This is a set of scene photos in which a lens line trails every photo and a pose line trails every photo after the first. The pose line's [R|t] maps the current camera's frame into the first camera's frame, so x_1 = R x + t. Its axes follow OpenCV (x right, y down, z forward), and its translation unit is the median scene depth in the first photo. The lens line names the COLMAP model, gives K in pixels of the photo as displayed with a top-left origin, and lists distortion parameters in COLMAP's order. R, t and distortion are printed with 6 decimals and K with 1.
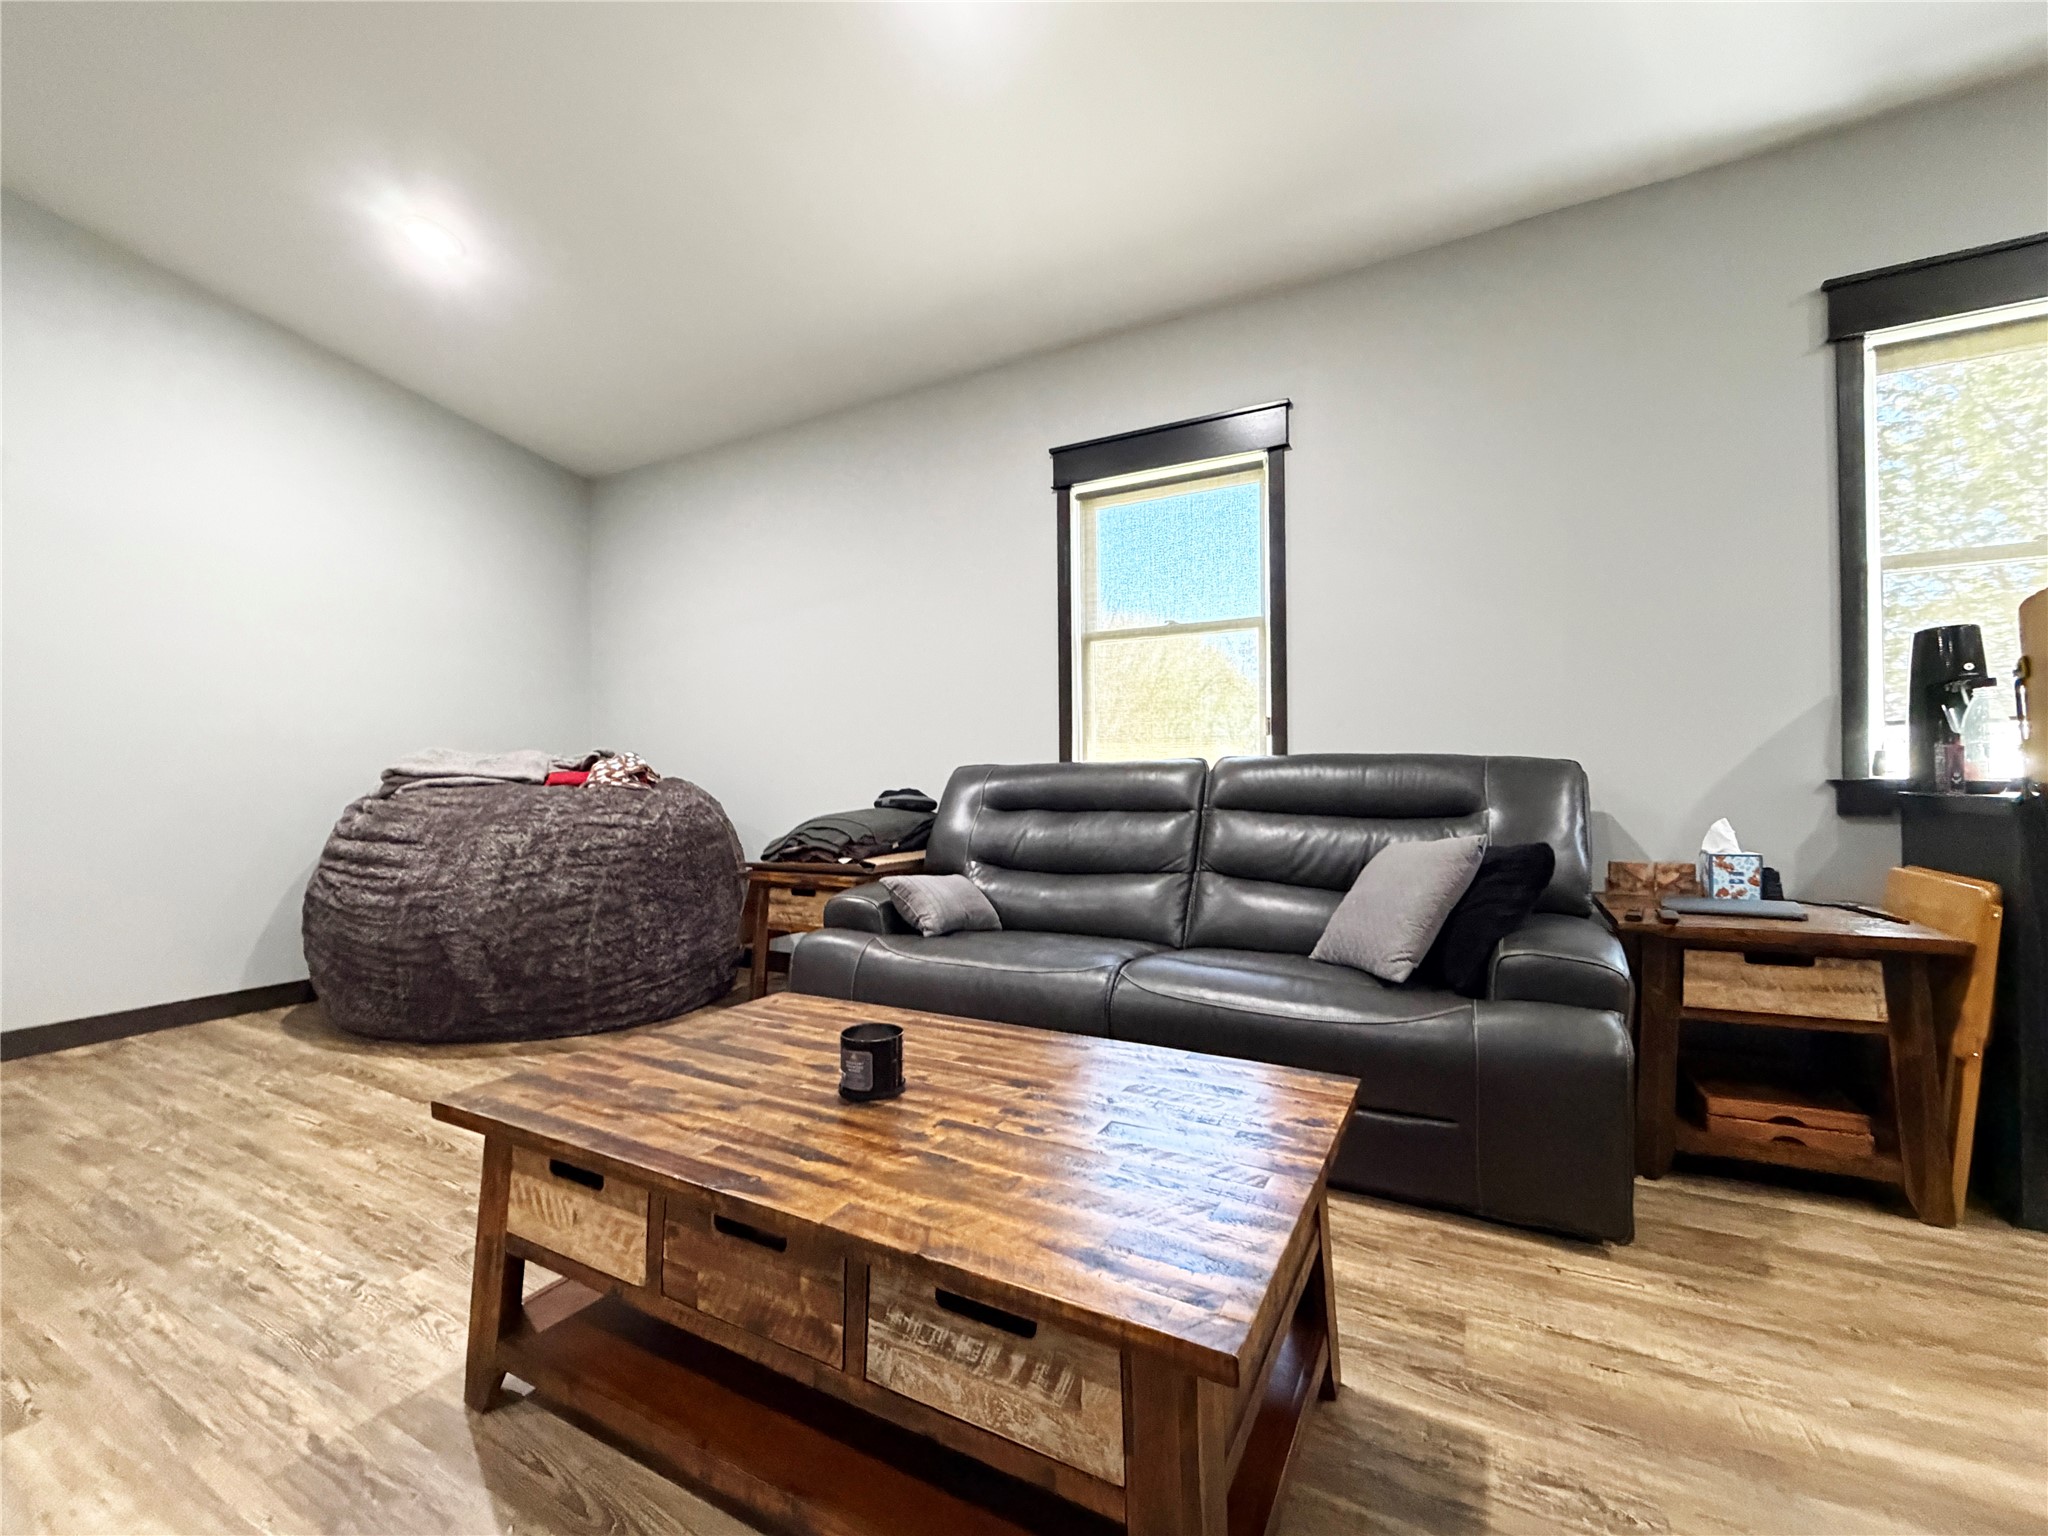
lens RADIAL K [[866.4, 0, 1024.0], [0, 866.4, 768.0], [0, 0, 1]] dist [0.000281, 0.000496]
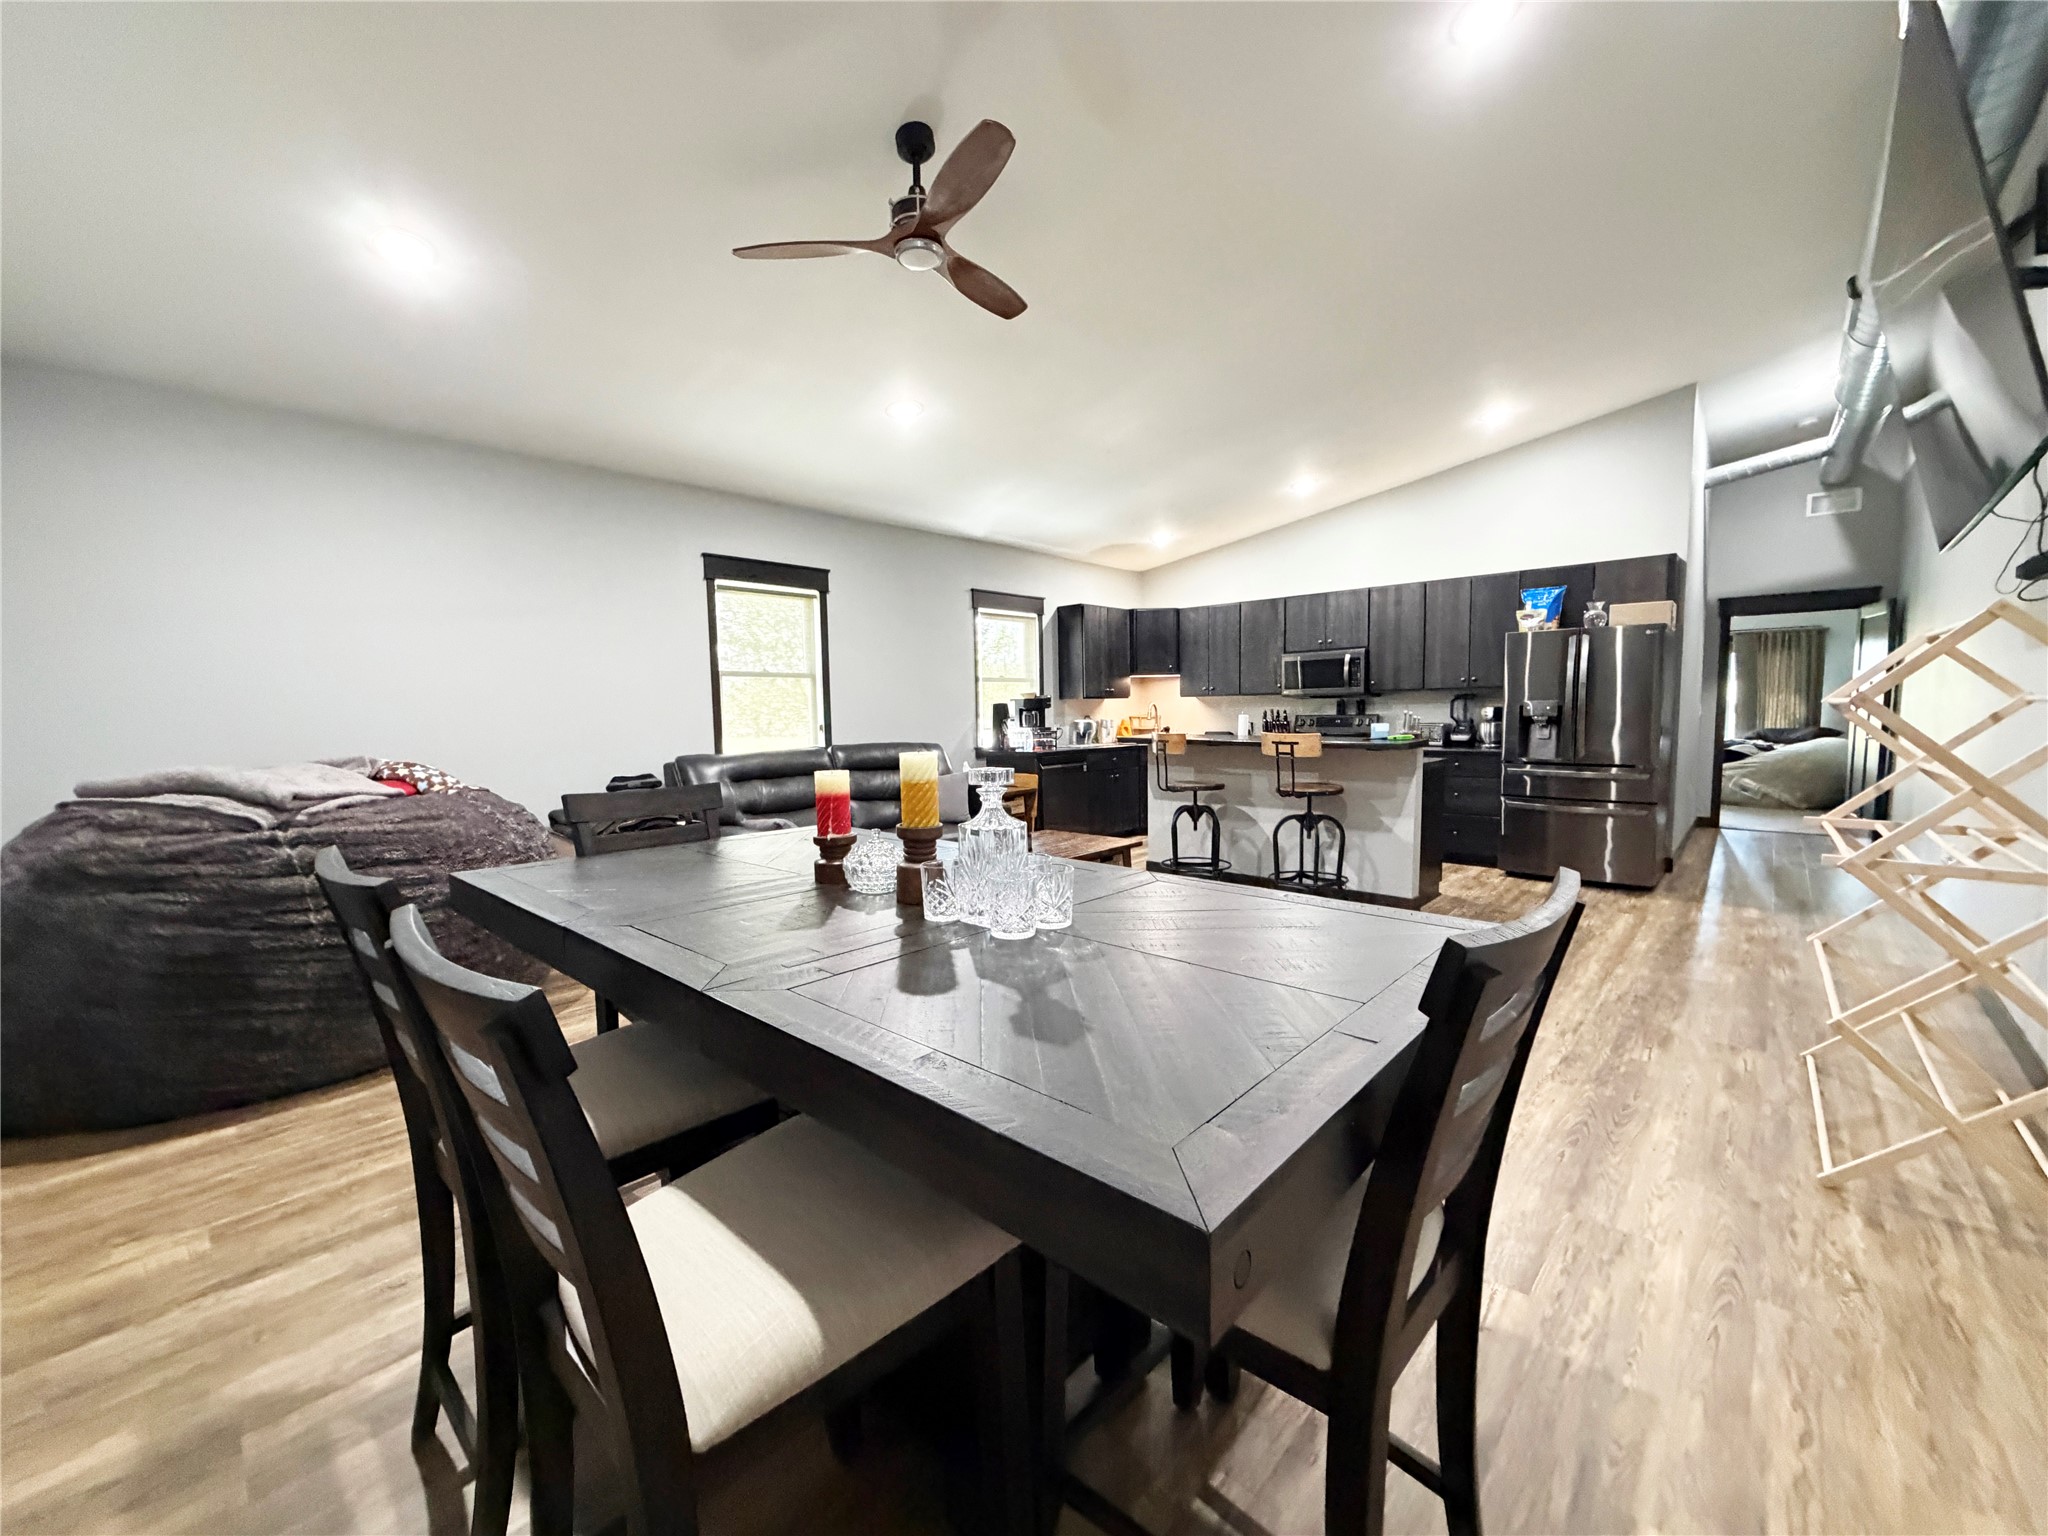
lens RADIAL K [[816.3, 0, 1021.6], [0, 816.3, 769.3], [0, 0, 1]] dist [-0.000911, 0.000110]
pose [[0.236521, -0.065949, 0.969386, -1.501130], [0.007862, 0.997791, 0.065964, -0.078954], [-0.971595, -0.007981, 0.236517, 0.101045]]
